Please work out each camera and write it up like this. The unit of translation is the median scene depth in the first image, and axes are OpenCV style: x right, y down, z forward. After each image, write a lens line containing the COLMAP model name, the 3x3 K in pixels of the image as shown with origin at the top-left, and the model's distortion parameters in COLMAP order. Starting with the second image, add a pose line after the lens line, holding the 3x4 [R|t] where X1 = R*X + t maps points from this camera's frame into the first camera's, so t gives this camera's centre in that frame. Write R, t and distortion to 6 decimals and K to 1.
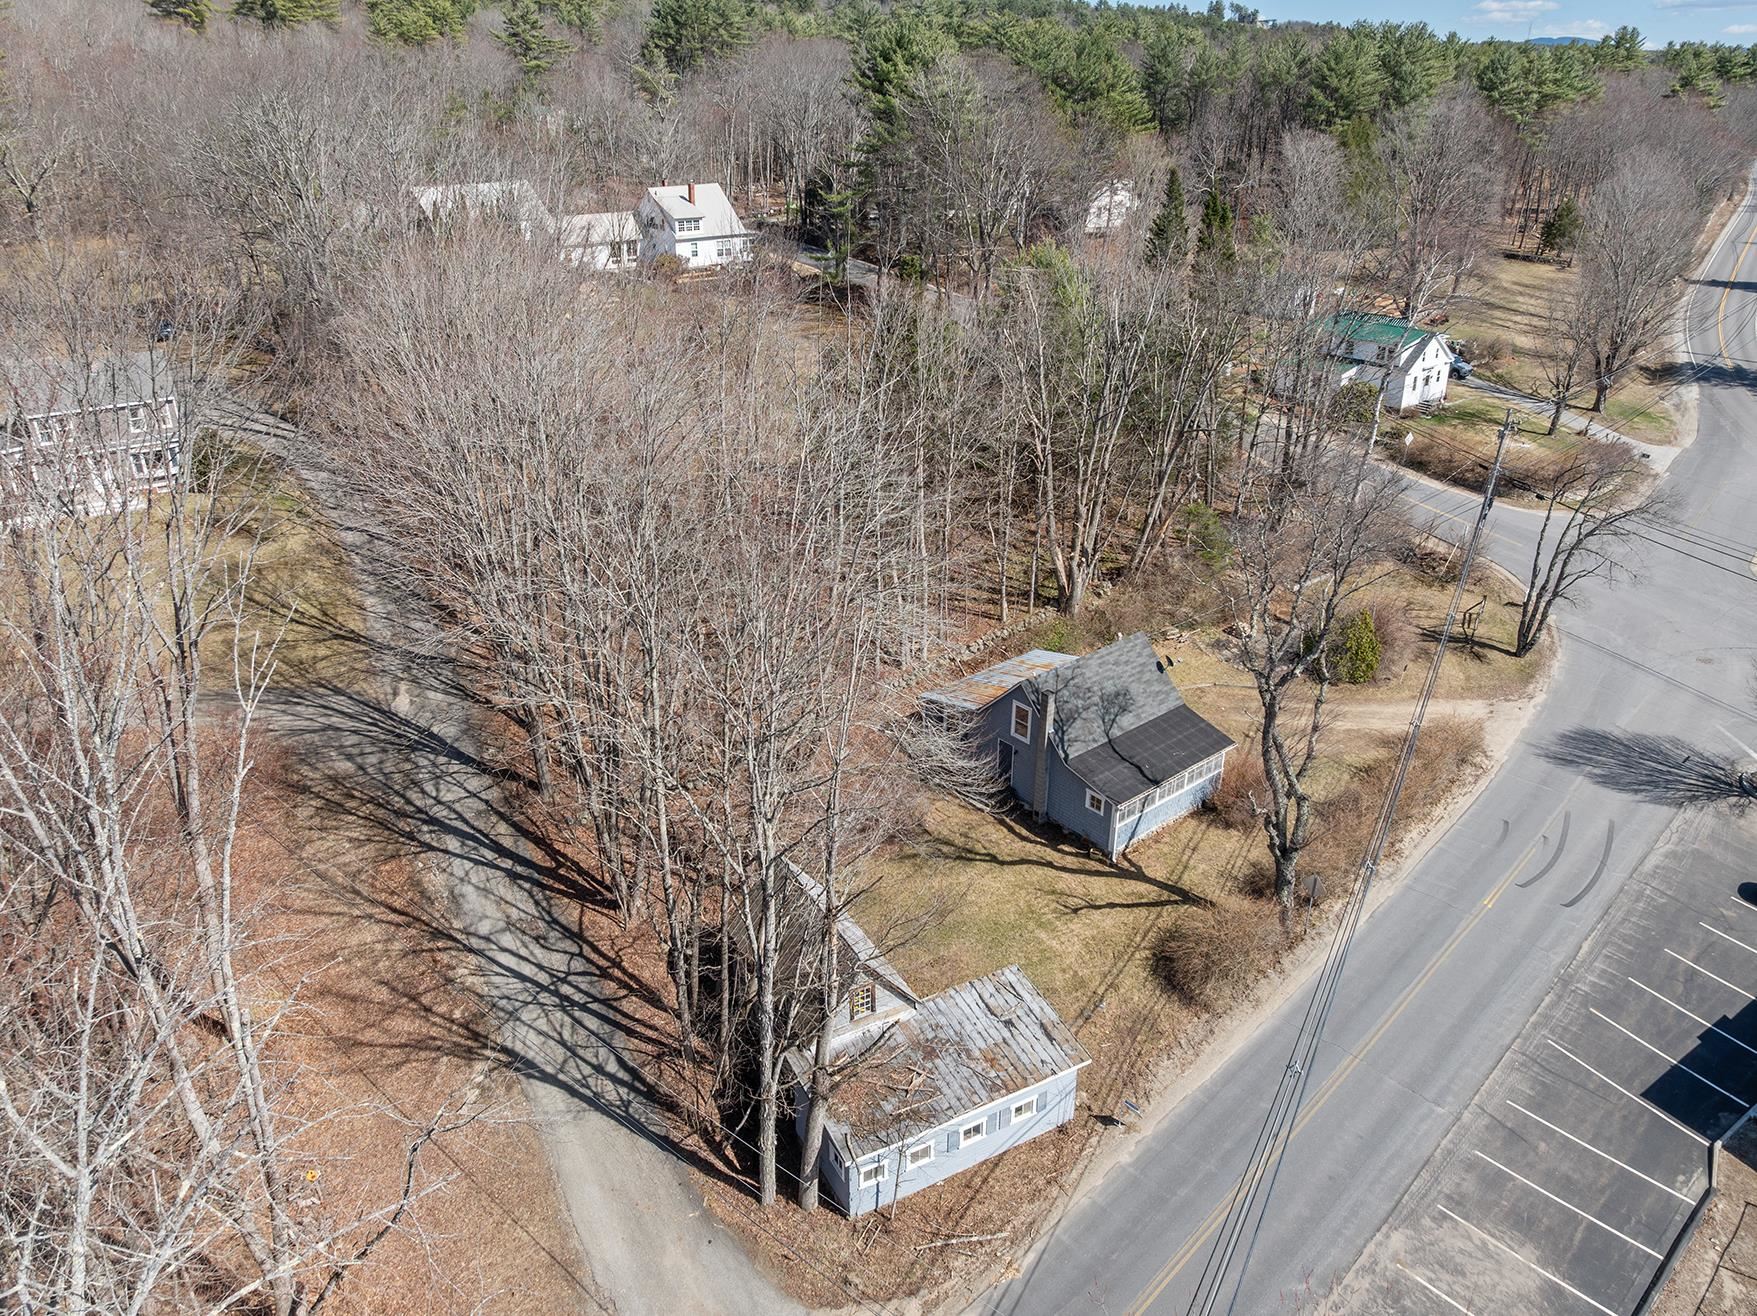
lens RADIAL K [[1240.1, 0, 877.0], [0, 1240.1, 616.2], [0, 0, 1]] dist [-0.037302, -0.000105]
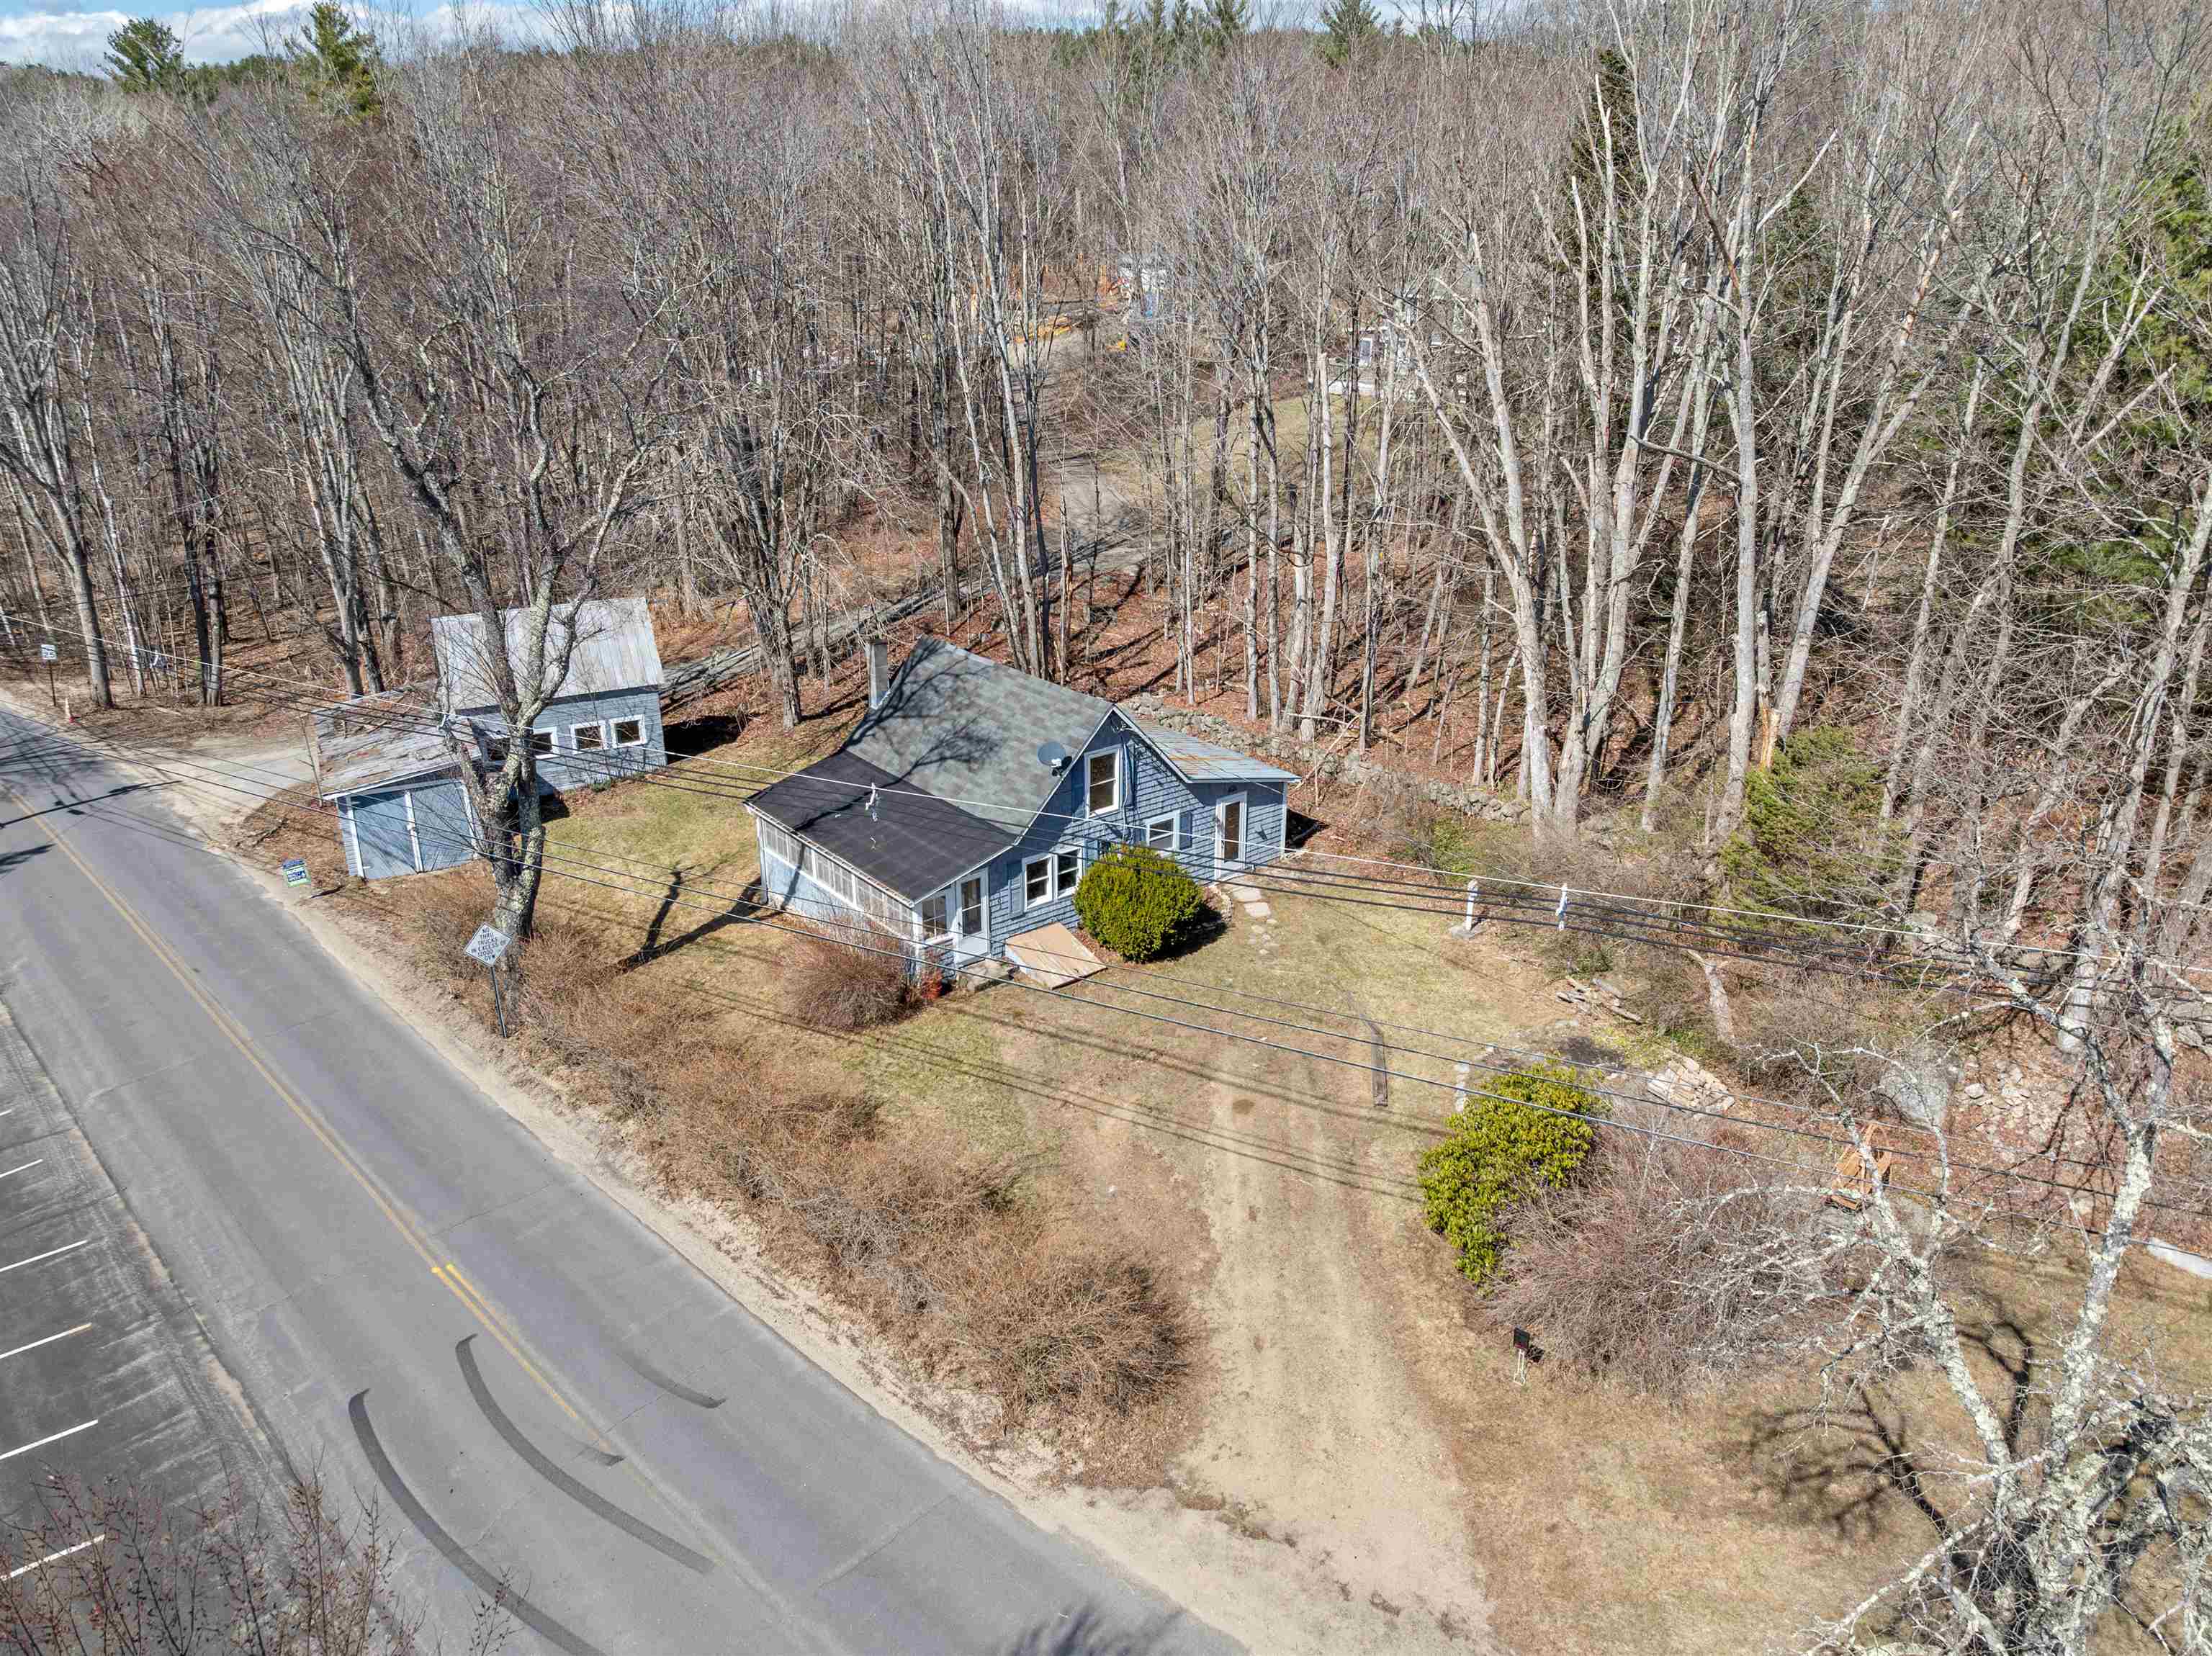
lens RADIAL K [[1553.7, 0, 1106.0], [0, 1553.7, 828.0], [0, 0, 1]] dist [-0.030176, -0.002078]
pose [[-0.018708, 0.386306, -0.922181, 0.914466], [-0.407304, 0.839394, 0.359889, -0.188691], [0.913101, 0.382341, 0.141641, 1.045558]]
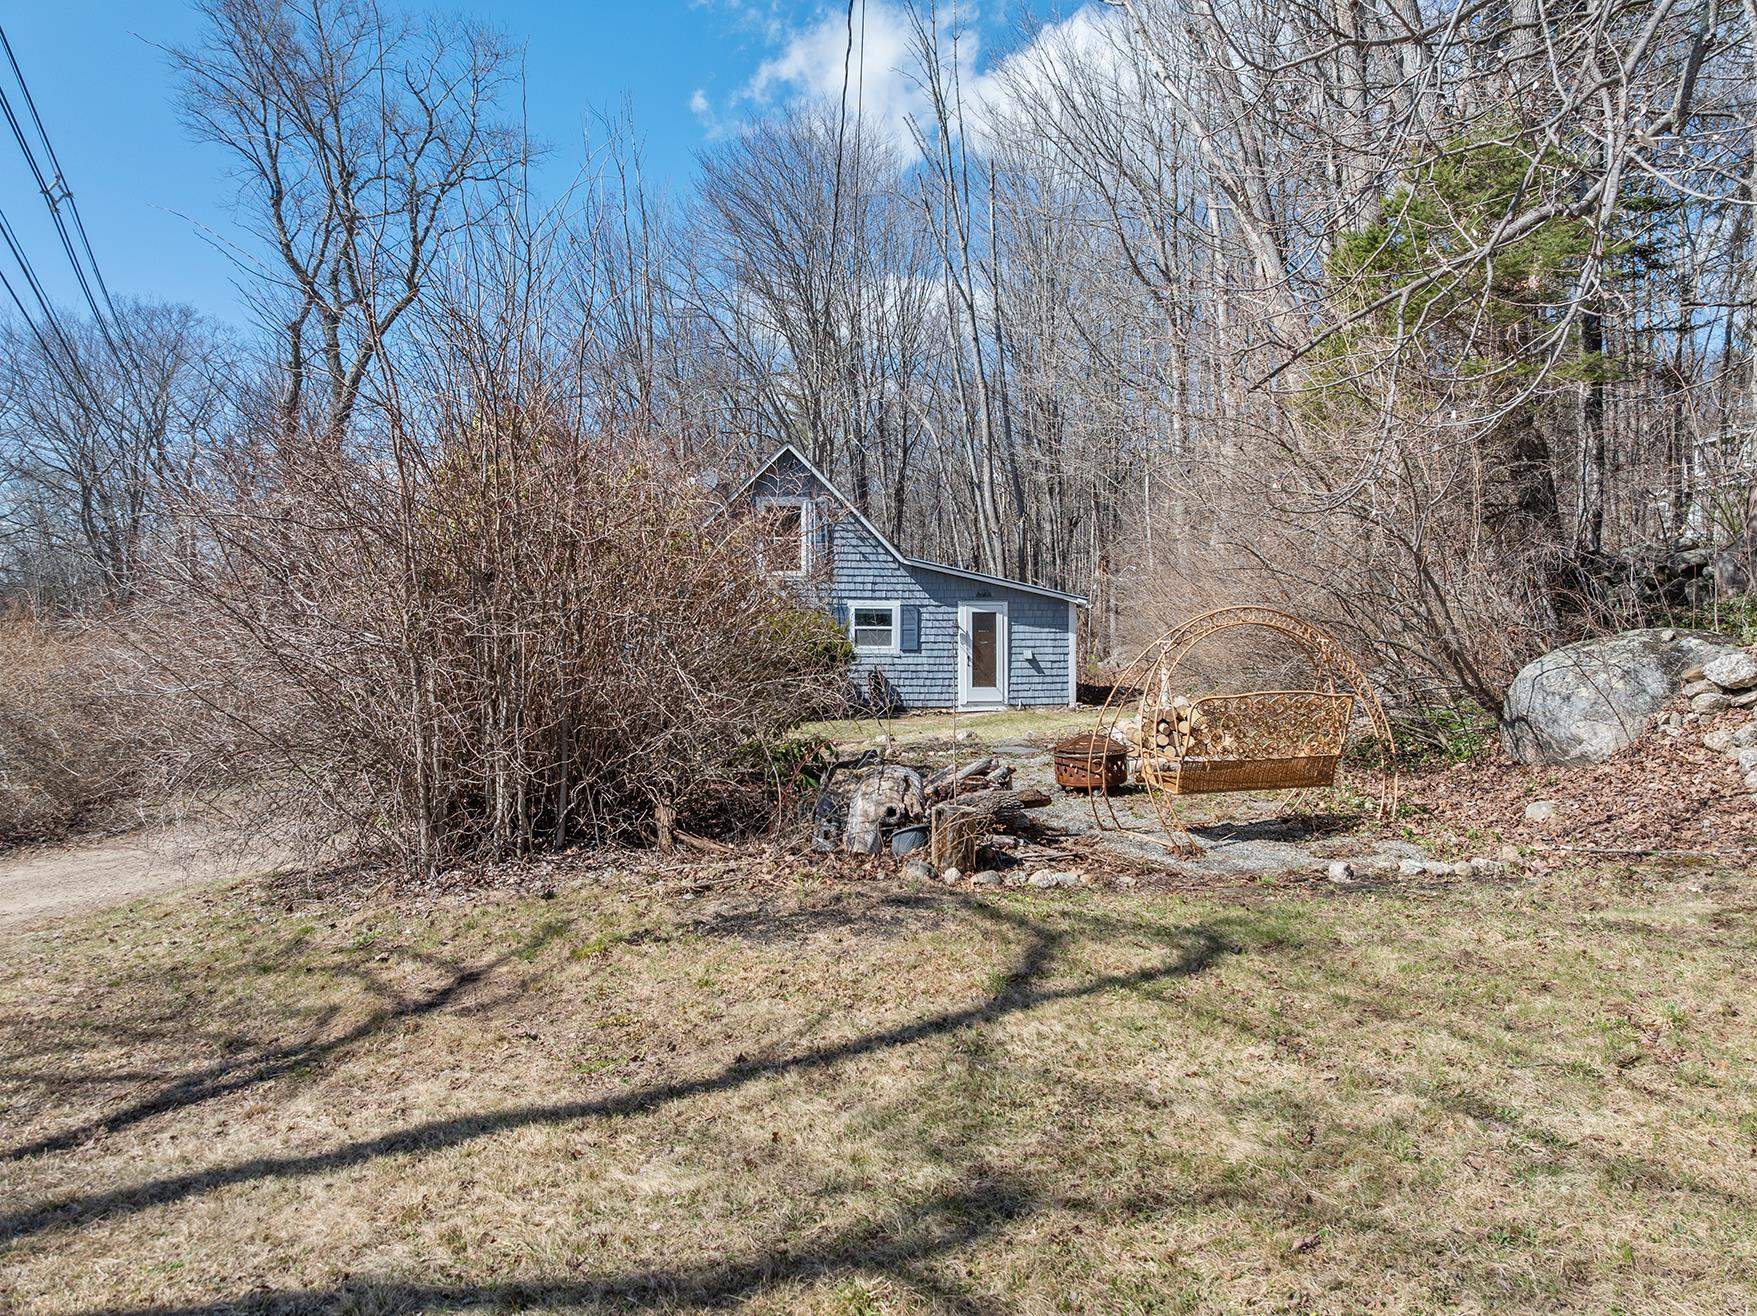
lens RADIAL K [[1234.1, 0, 878.5], [0, 1234.1, 658.0], [0, 0, 1]] dist [-0.030176, -0.002078]
pose [[-0.562884, 0.026469, -0.826112, 0.639102], [-0.323796, 0.912538, 0.249861, -0.040748], [0.760472, 0.408134, -0.505083, 1.445094]]
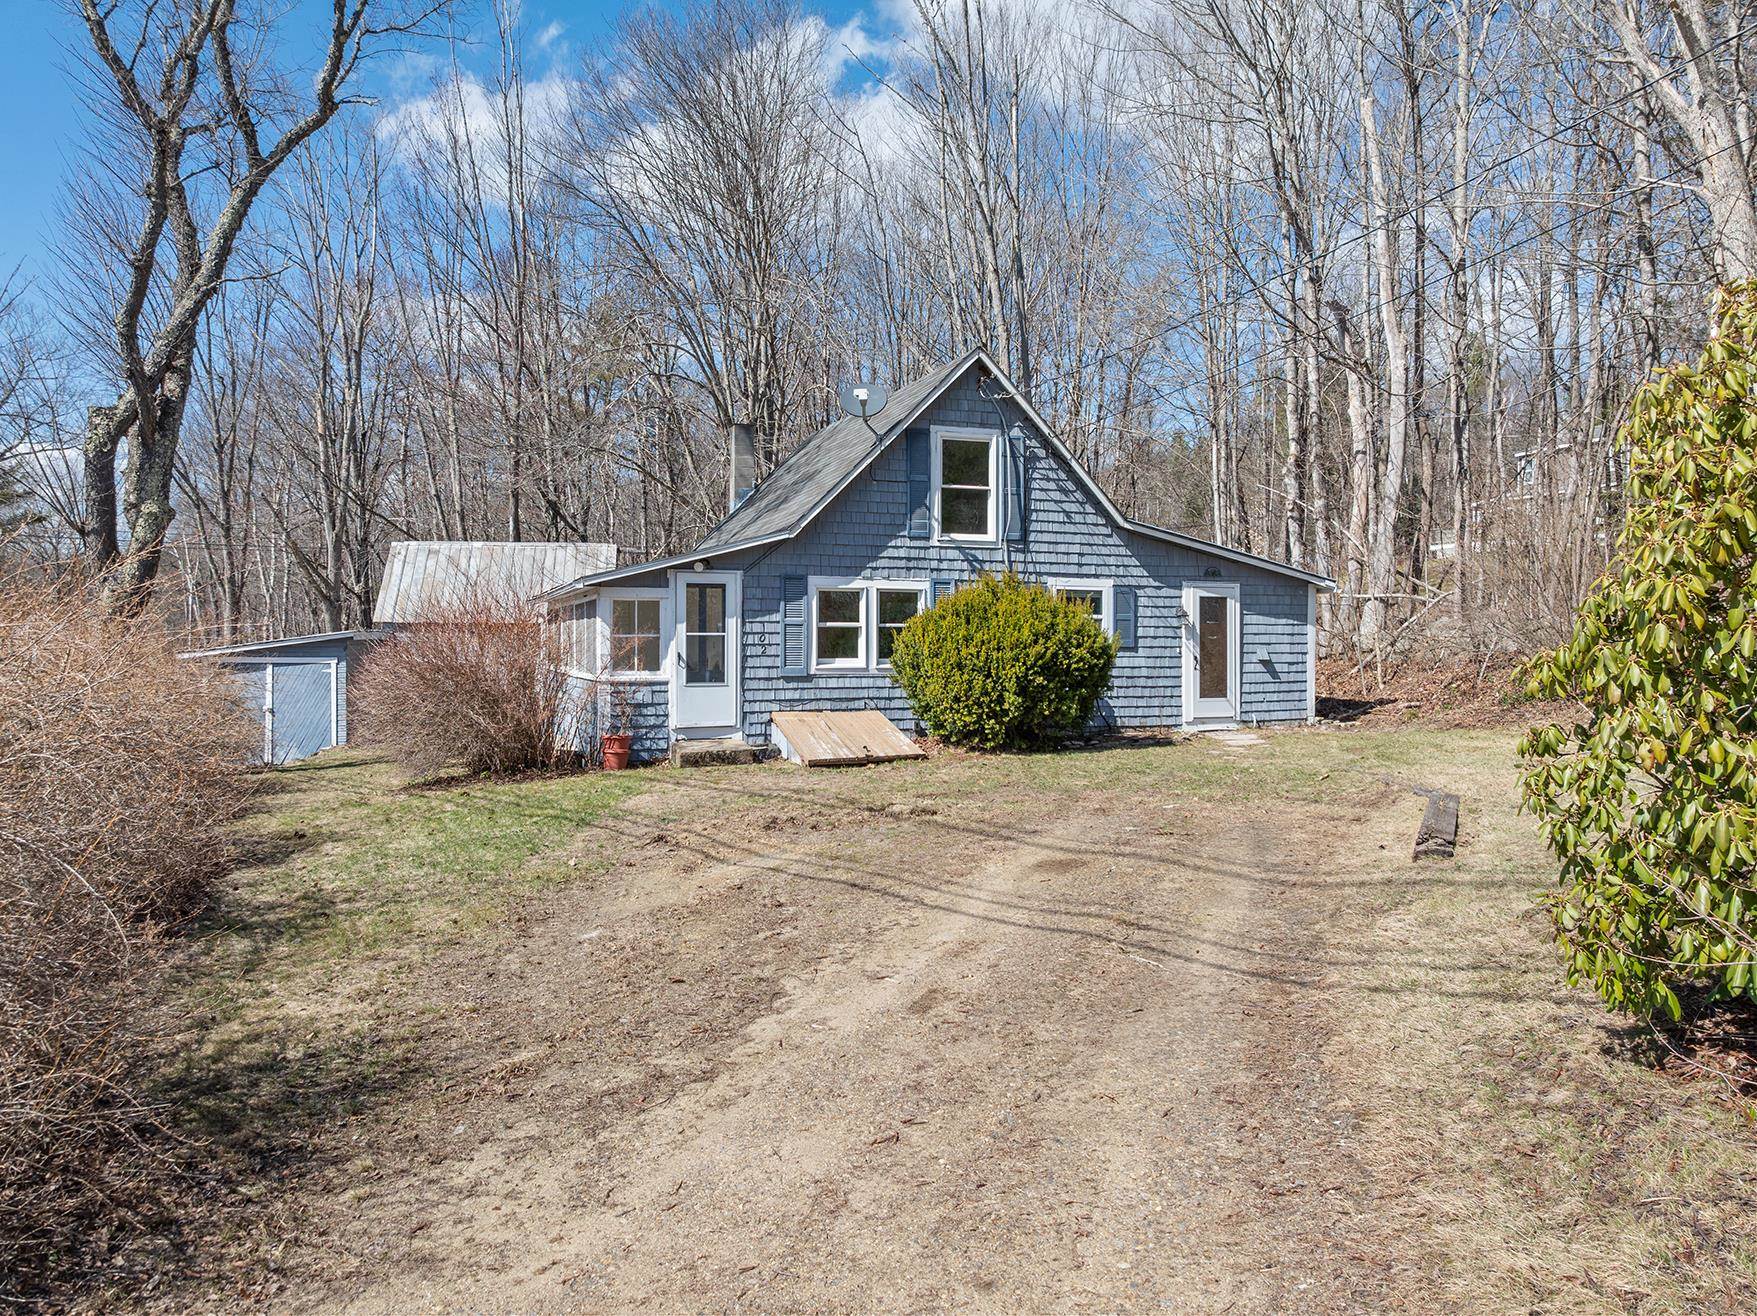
lens RADIAL K [[1225.9, 0, 870.0], [0, 1225.9, 655.6], [0, 0, 1]] dist [-0.000922, -0.071241]
pose [[-0.346572, 0.023157, -0.937737, 0.580404], [-0.373651, 0.913551, 0.160655, 0.051892], [0.860391, 0.406065, -0.307959, 1.242805]]
